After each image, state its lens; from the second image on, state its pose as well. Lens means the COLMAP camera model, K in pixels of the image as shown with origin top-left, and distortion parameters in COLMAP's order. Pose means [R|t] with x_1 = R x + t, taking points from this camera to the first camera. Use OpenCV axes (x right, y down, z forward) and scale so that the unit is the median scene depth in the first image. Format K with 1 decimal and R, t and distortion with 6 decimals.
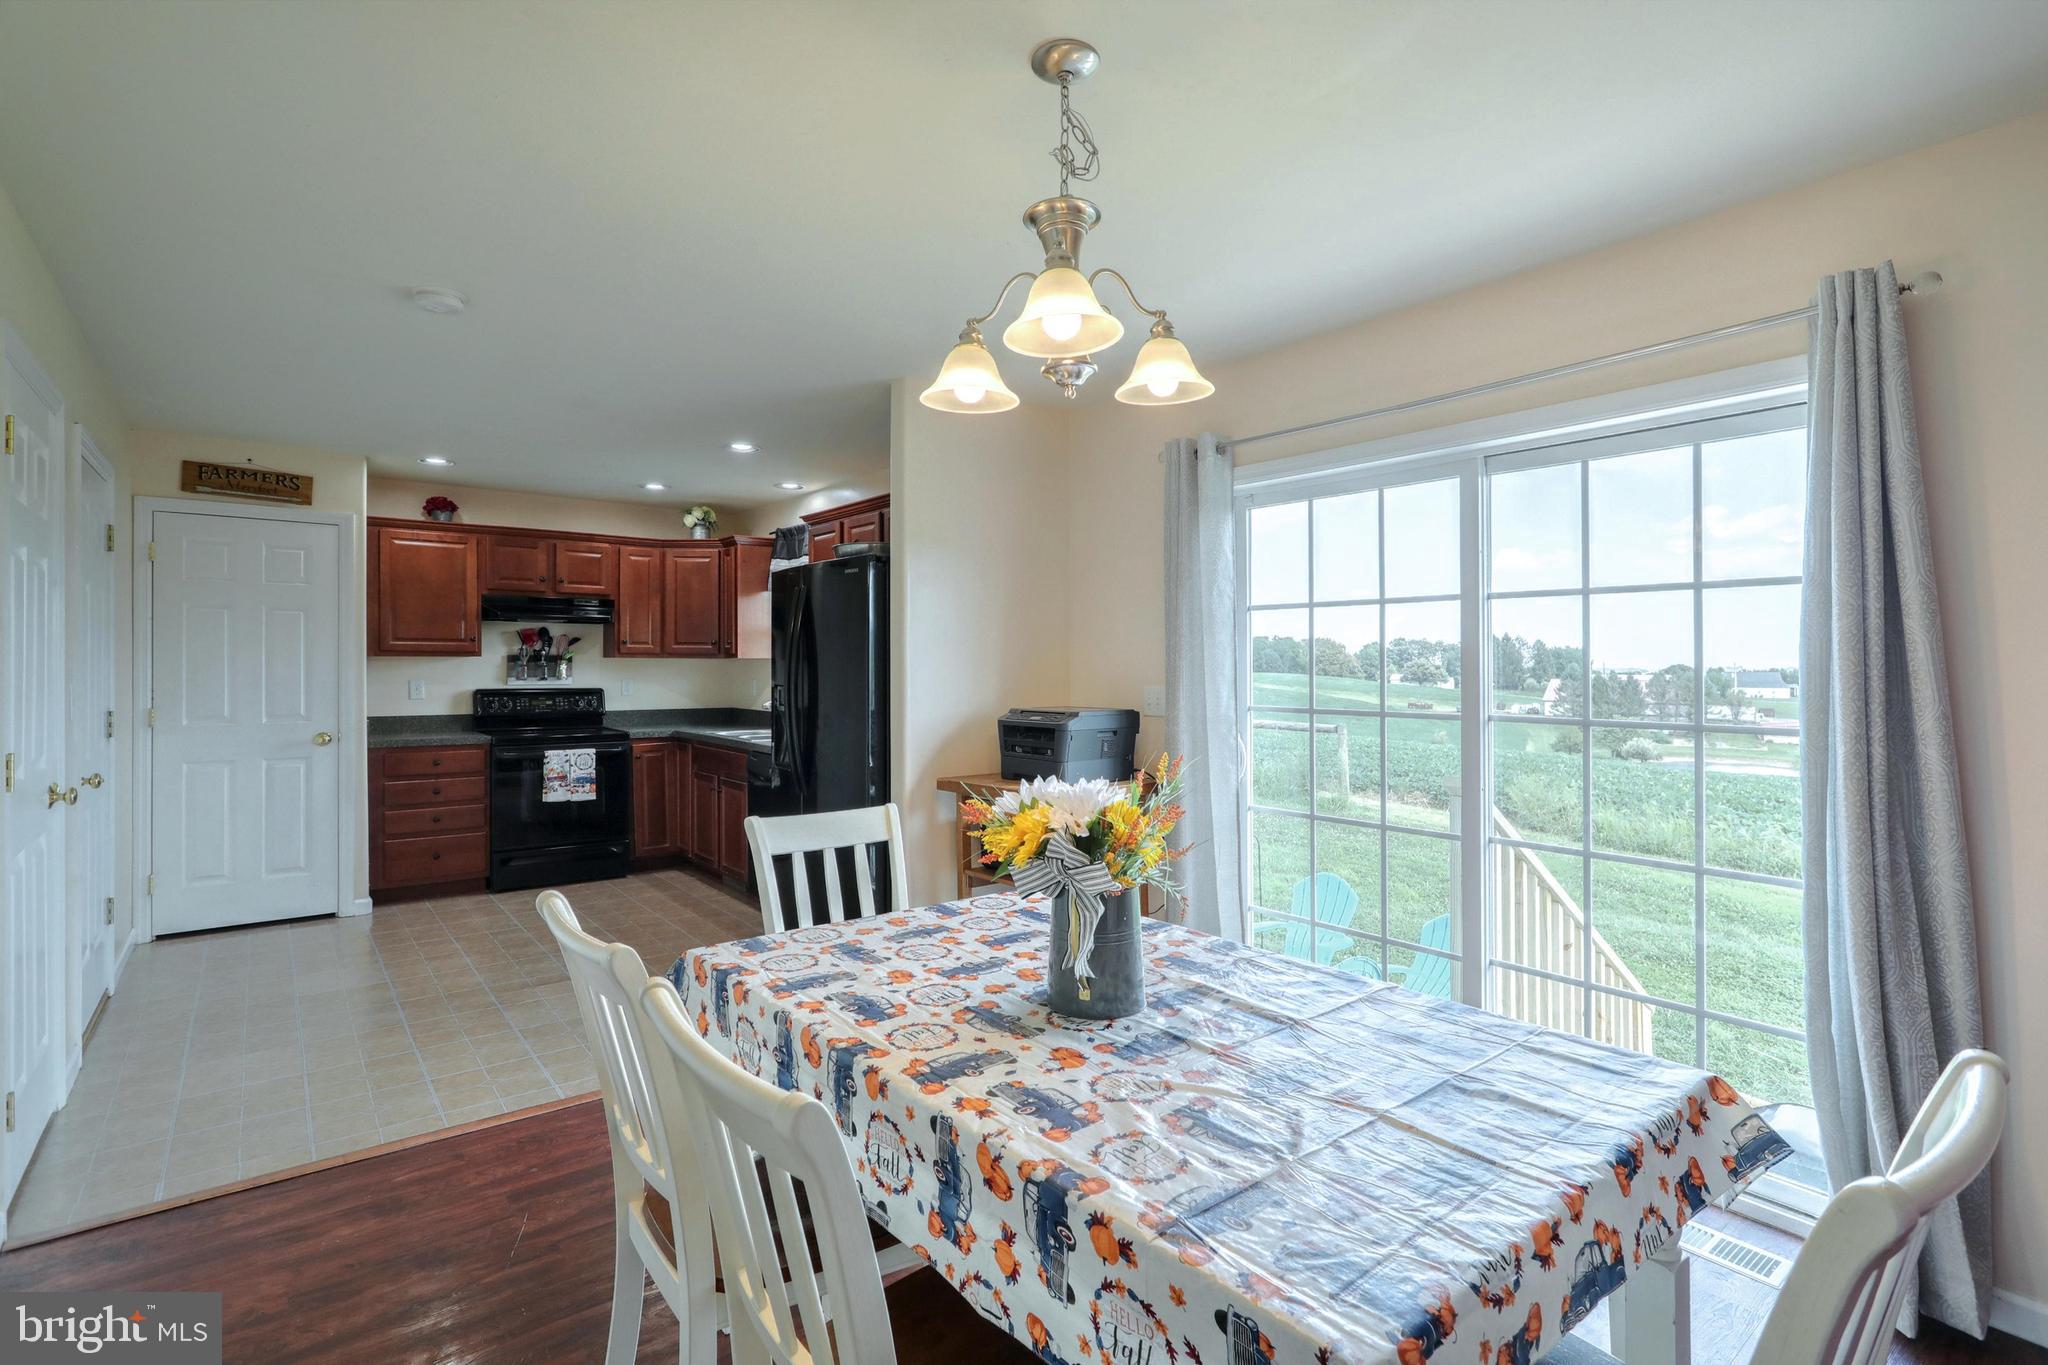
lens RADIAL K [[1040.0, 0, 1096.6], [0, 1040.0, 660.8], [0, 0, 1]] dist [-0.000227, 0.001175]
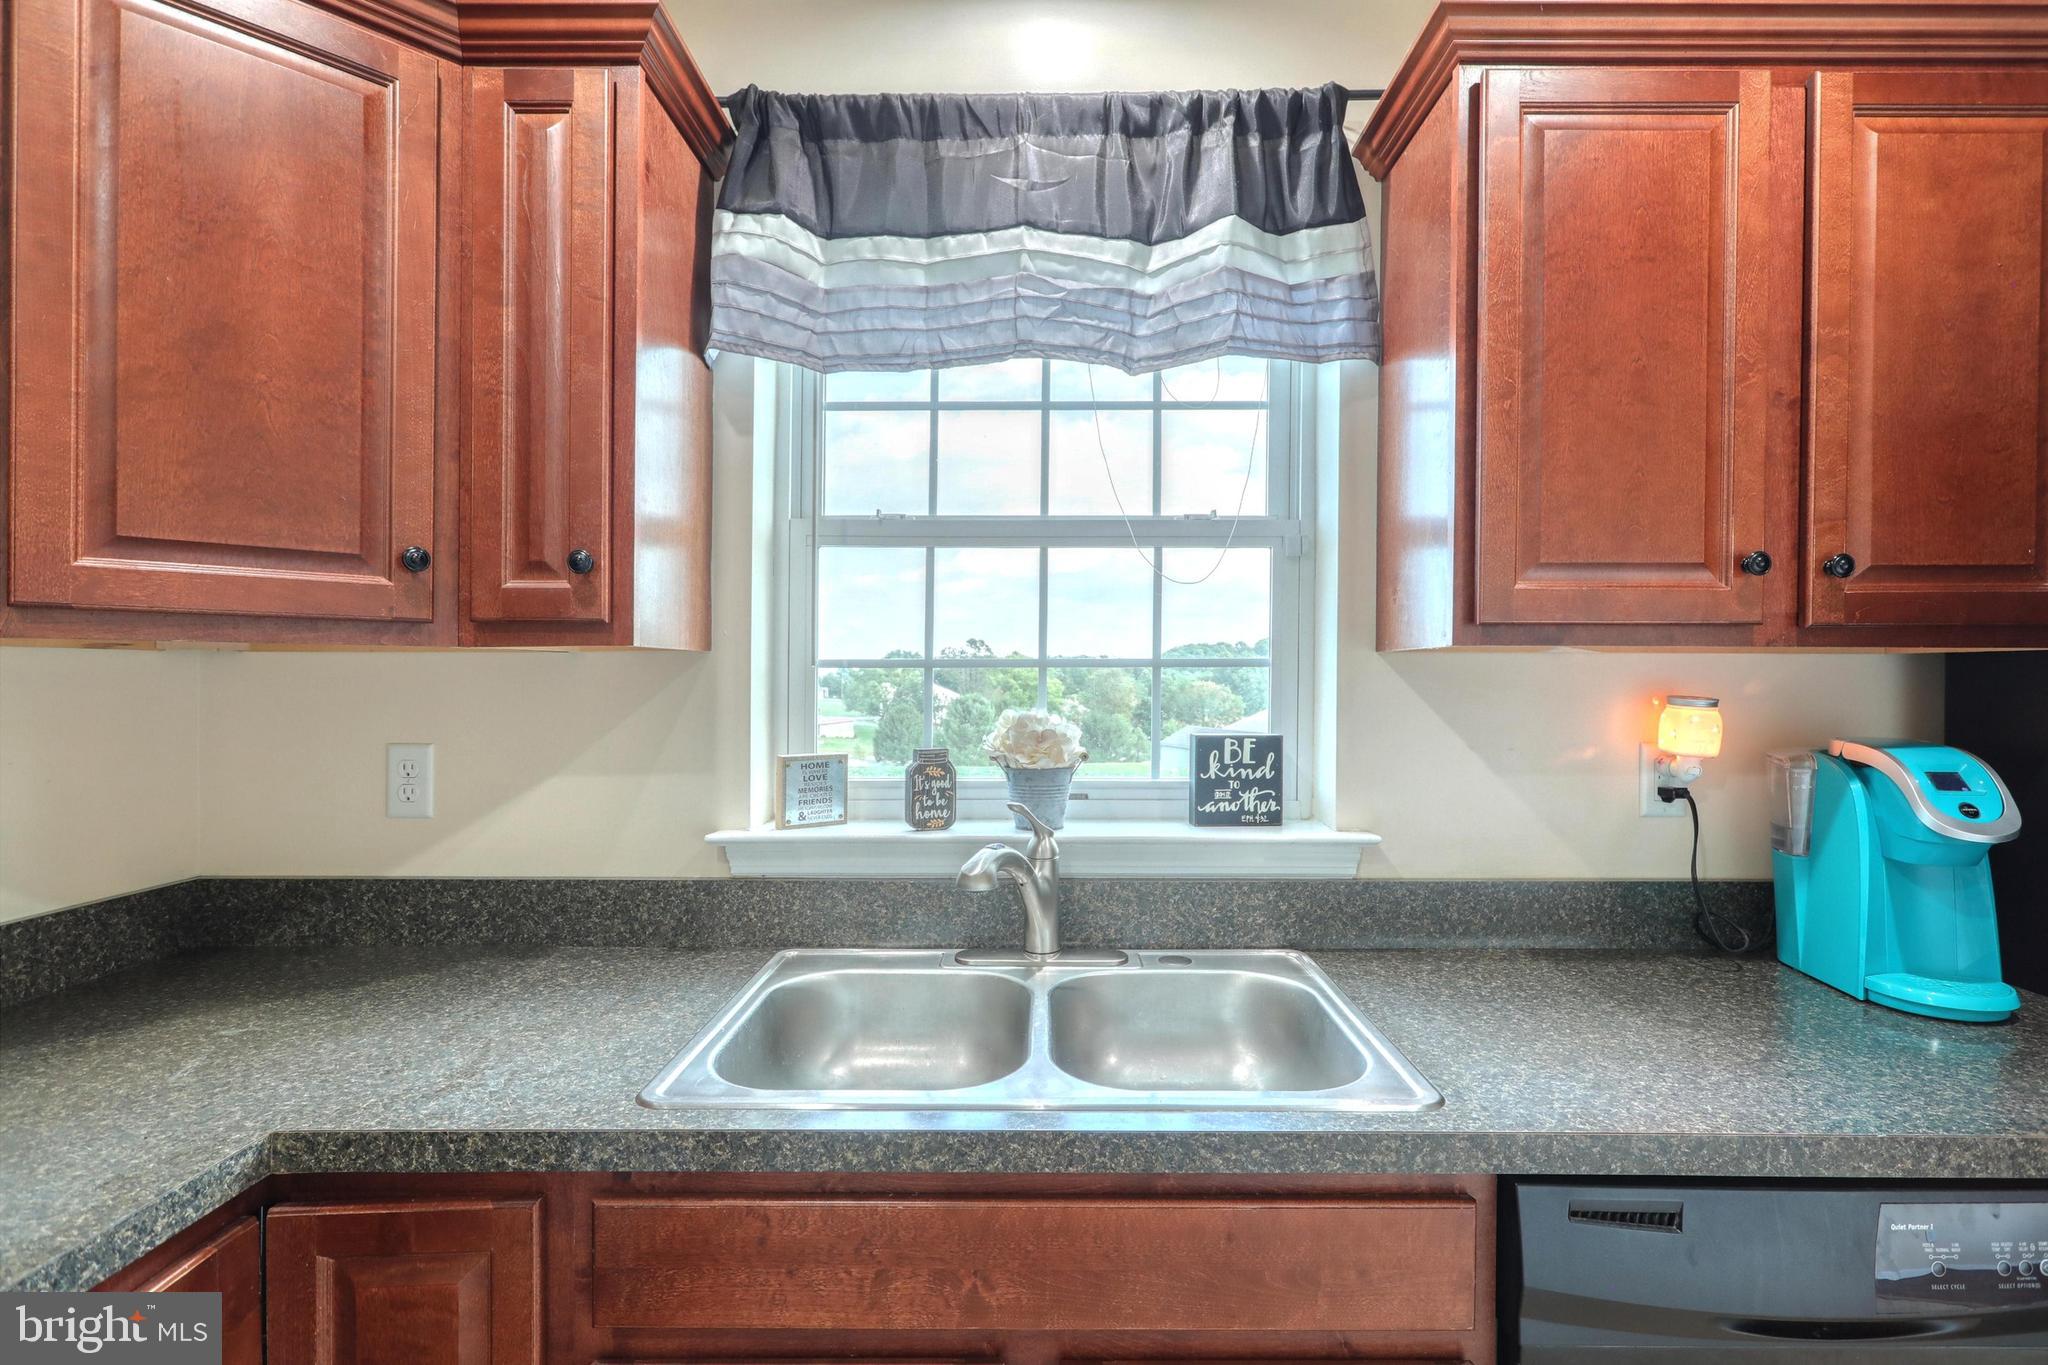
lens RADIAL K [[1040.0, 0, 1096.6], [0, 1040.0, 660.8], [0, 0, 1]] dist [-0.000227, 0.001175]
pose [[0.640282, 0.008315, 0.768095, -0.477019], [-0.003327, 0.999962, -0.008052, 0.001578], [-0.768132, 0.002600, 0.640286, 0.873527]]
